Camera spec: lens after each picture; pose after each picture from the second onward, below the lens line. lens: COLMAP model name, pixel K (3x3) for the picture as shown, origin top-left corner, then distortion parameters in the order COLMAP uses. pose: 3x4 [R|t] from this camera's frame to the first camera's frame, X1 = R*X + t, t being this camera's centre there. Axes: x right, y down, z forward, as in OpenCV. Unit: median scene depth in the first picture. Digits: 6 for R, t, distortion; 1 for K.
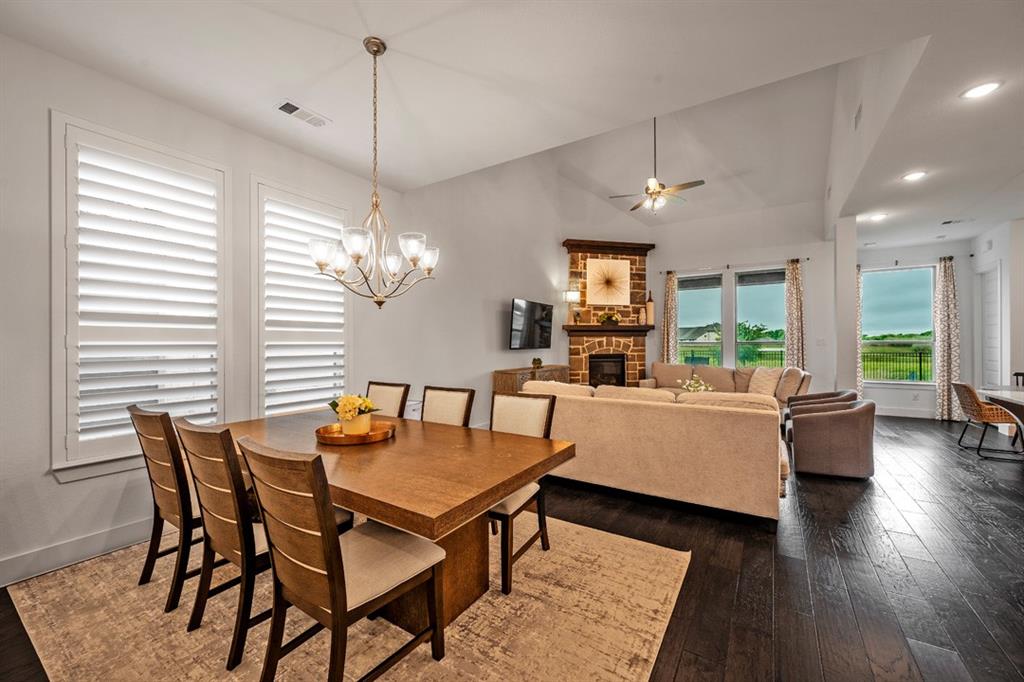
lens RADIAL K [[400.7, 0, 508.7], [0, 400.7, 343.7], [0, 0, 1]] dist [0.000479, -0.000028]
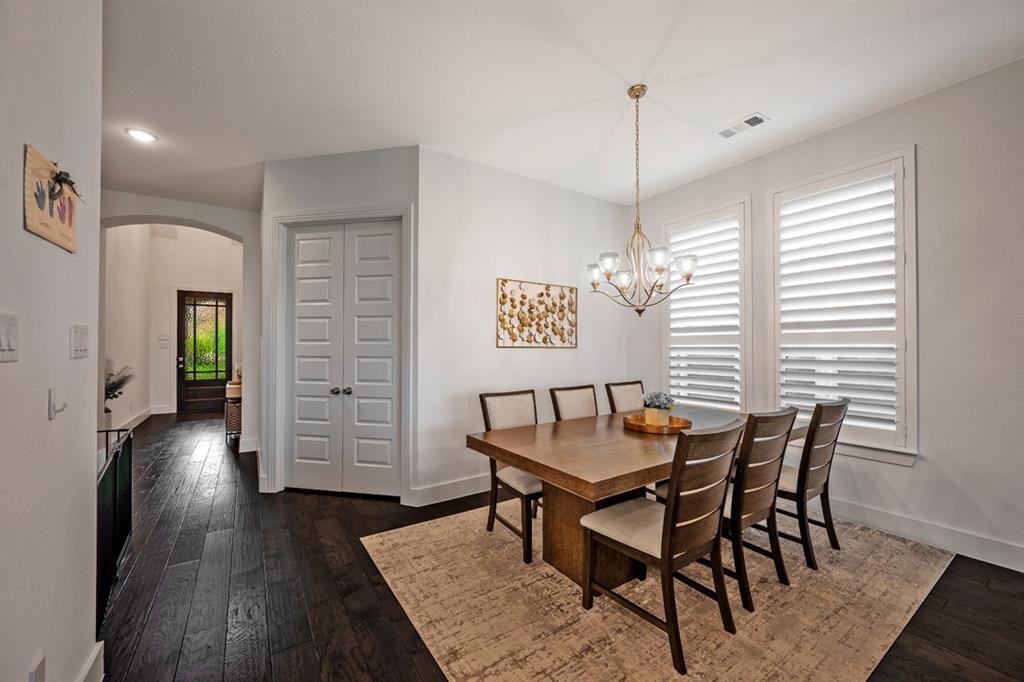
lens RADIAL K [[402.1, 0, 517.1], [0, 402.1, 343.0], [0, 0, 1]] dist [-0.000893, -0.000110]
pose [[-0.387429, -0.003795, -0.921892, 0.250743], [0.001520, 0.999988, -0.004756, -0.001722], [0.921898, -0.003243, -0.387418, 0.322641]]
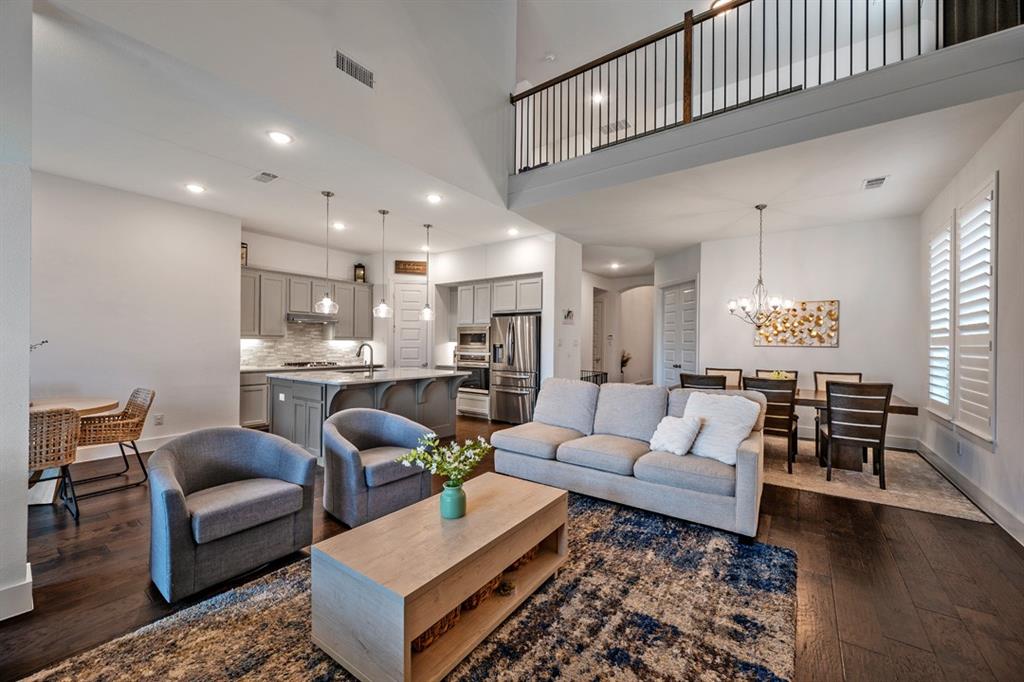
lens RADIAL K [[400.7, 0, 508.7], [0, 400.7, 343.7], [0, 0, 1]] dist [0.000479, -0.000028]
pose [[-0.998765, -0.005188, 0.049415, 0.257948], [-0.005154, 0.999986, 0.000829, -0.001507], [-0.049418, 0.000573, -0.998778, 0.920464]]
